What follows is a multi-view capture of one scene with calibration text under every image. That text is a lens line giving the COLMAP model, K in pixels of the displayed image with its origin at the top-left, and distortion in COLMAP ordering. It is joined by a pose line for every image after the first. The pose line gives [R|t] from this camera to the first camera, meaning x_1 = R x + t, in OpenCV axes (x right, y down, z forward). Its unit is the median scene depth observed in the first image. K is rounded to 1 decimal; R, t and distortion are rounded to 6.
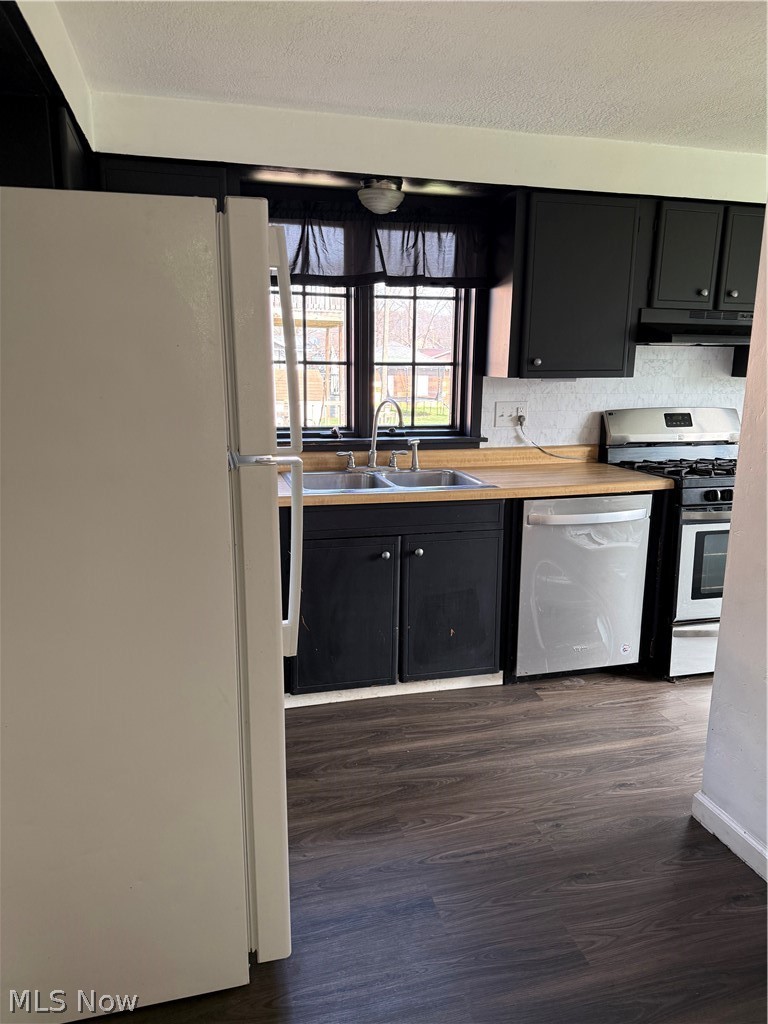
lens RADIAL K [[723.2, 0, 382.1], [0, 723.2, 514.2], [0, 0, 1]] dist [0.010038, -0.001629]
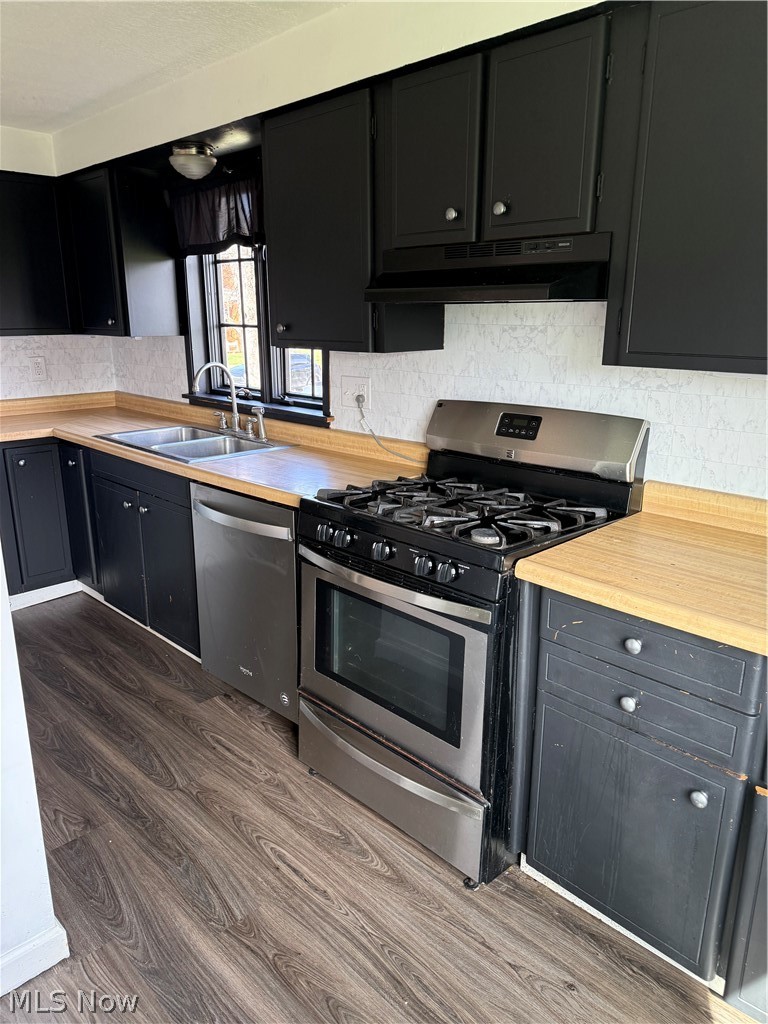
lens RADIAL K [[723.2, 0, 381.3], [0, 723.2, 511.7], [0, 0, 1]] dist [0.010038, -0.001629]
pose [[0.506604, 0.218816, -0.833949, 0.894035], [-0.193302, 0.971461, 0.137471, -0.123291], [0.840230, 0.091561, 0.534444, 0.594713]]
